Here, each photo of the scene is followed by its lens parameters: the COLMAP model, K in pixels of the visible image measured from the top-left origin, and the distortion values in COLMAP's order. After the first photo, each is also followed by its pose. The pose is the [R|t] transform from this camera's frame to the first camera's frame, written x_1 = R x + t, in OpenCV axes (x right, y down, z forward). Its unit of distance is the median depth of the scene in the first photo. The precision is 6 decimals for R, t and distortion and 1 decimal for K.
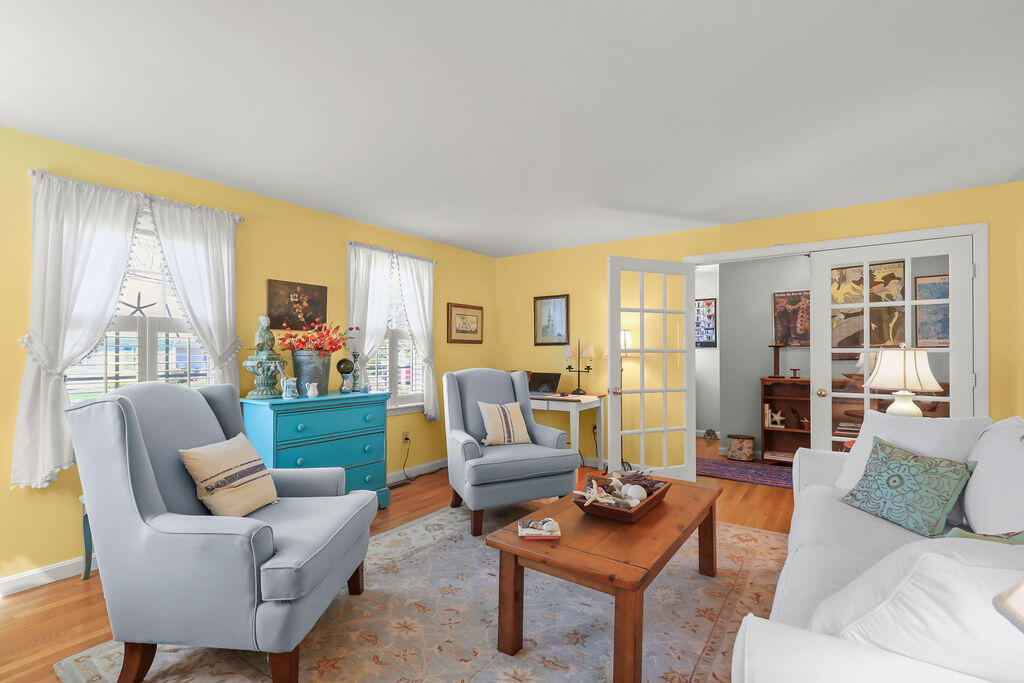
lens RADIAL K [[464.7, 0, 518.9], [0, 464.7, 344.9], [0, 0, 1]] dist [0.003069, 0.000111]
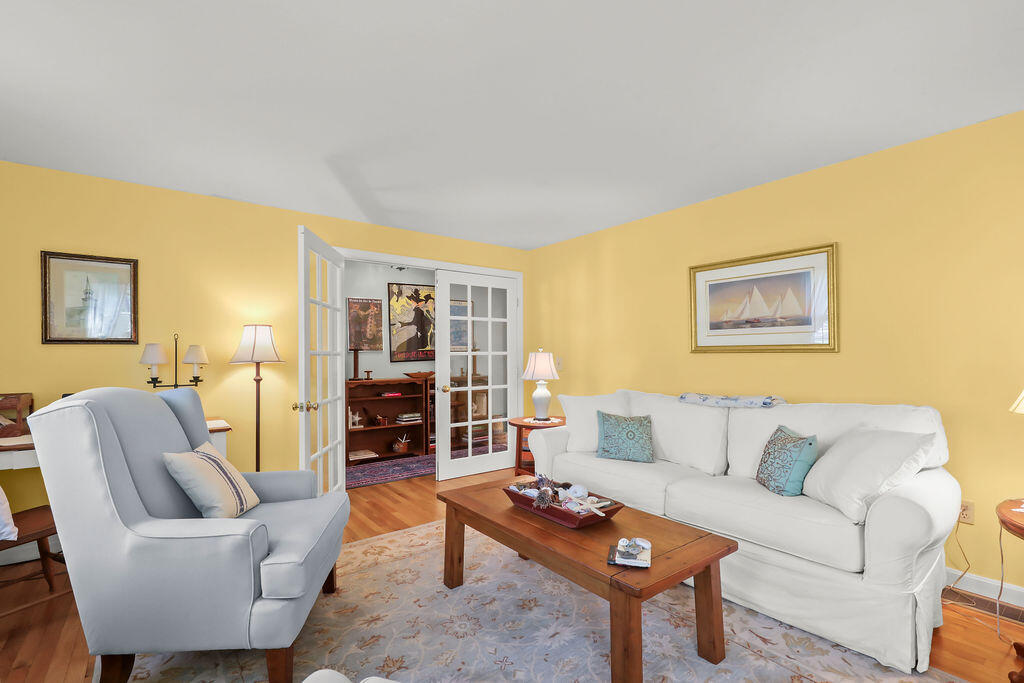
lens RADIAL K [[464.7, 0, 511.7], [0, 464.7, 350.7], [0, 0, 1]] dist [0.003069, 0.000111]
pose [[0.313450, 0.008797, 0.949564, -0.320435], [-0.009920, 0.999933, -0.005989, 0.008246], [-0.949553, -0.007542, 0.313516, 0.350081]]
